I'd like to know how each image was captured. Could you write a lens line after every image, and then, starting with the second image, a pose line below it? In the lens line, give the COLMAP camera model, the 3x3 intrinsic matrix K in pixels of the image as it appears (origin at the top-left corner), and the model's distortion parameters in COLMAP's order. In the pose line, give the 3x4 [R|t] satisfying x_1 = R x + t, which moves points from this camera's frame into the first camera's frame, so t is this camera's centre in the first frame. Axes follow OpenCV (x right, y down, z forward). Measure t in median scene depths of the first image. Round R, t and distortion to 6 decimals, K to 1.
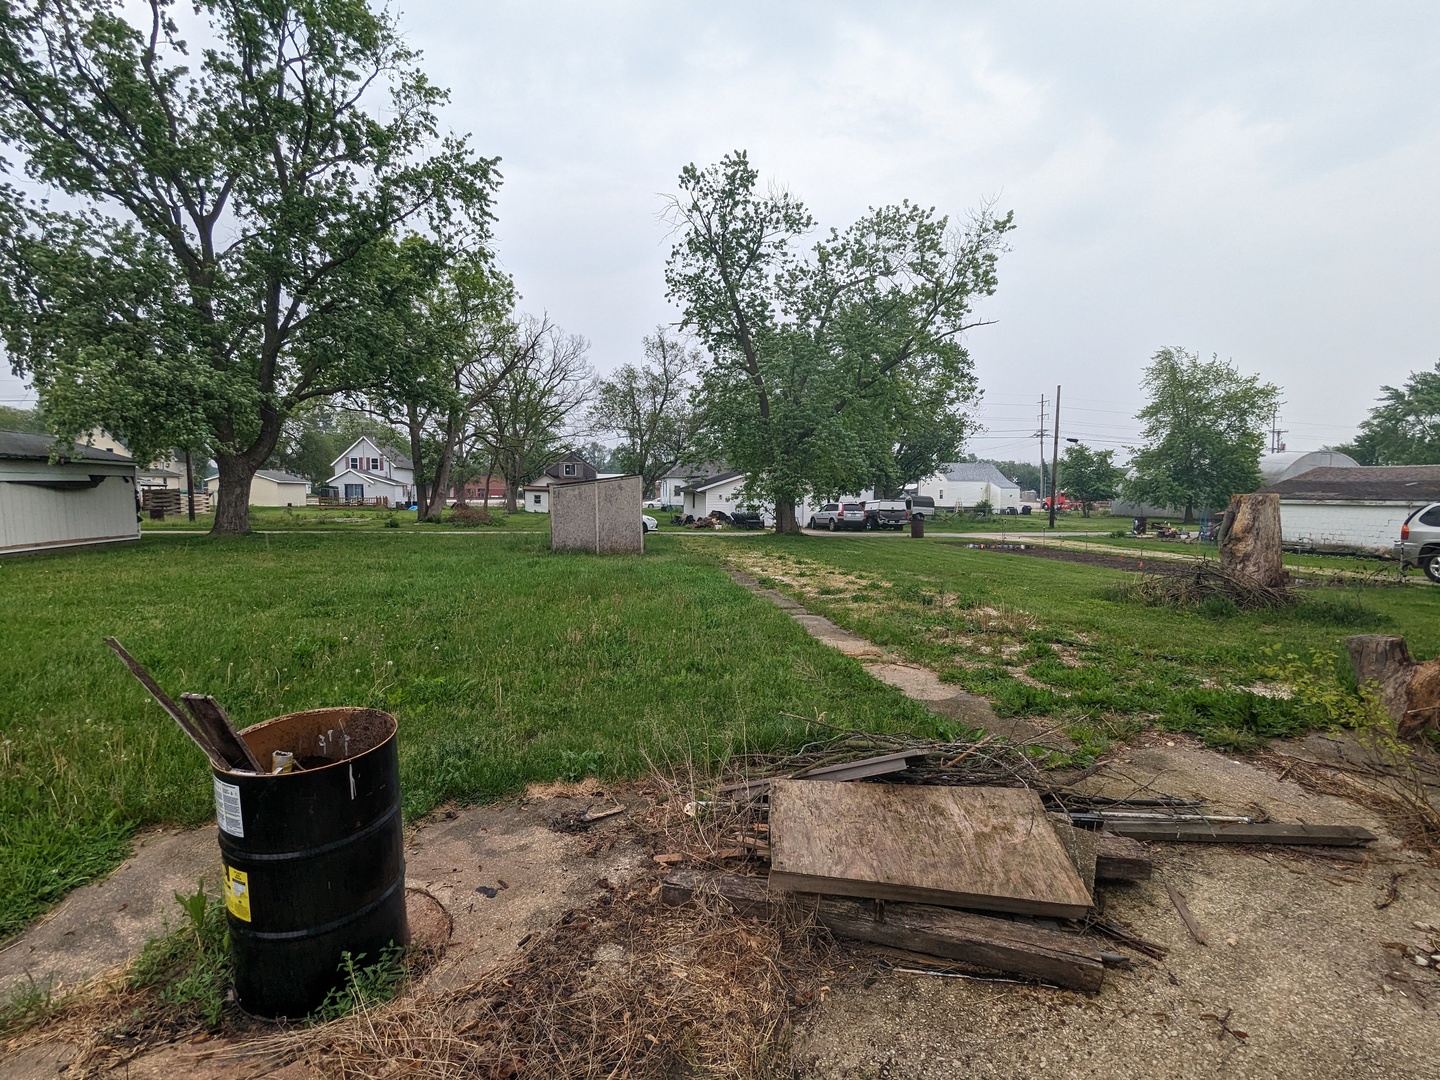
lens RADIAL K [[681.7, 0, 717.9], [0, 681.7, 540.7], [0, 0, 1]] dist [-0.002662, 0.000968]
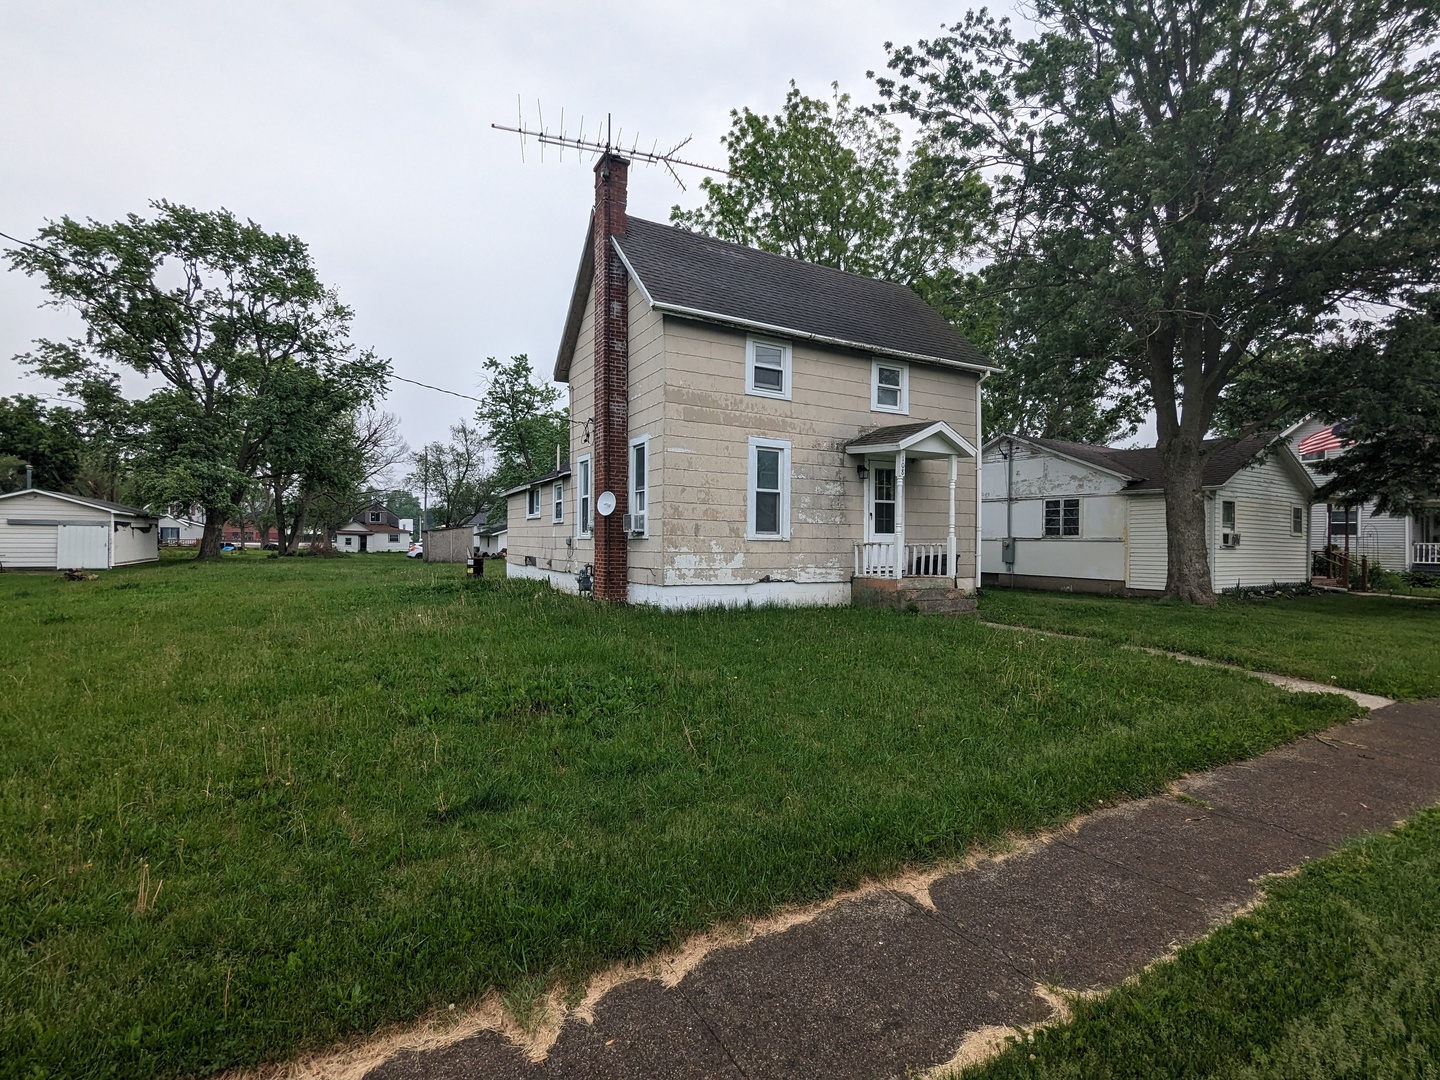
lens RADIAL K [[681.7, 0, 718.6], [0, 681.7, 543.4], [0, 0, 1]] dist [-0.002662, 0.000968]
pose [[0.952065, 0.005189, 0.305851, -0.013904], [0.014692, 0.997926, -0.062666, 0.044479], [-0.305542, 0.064156, 0.950015, -0.552497]]
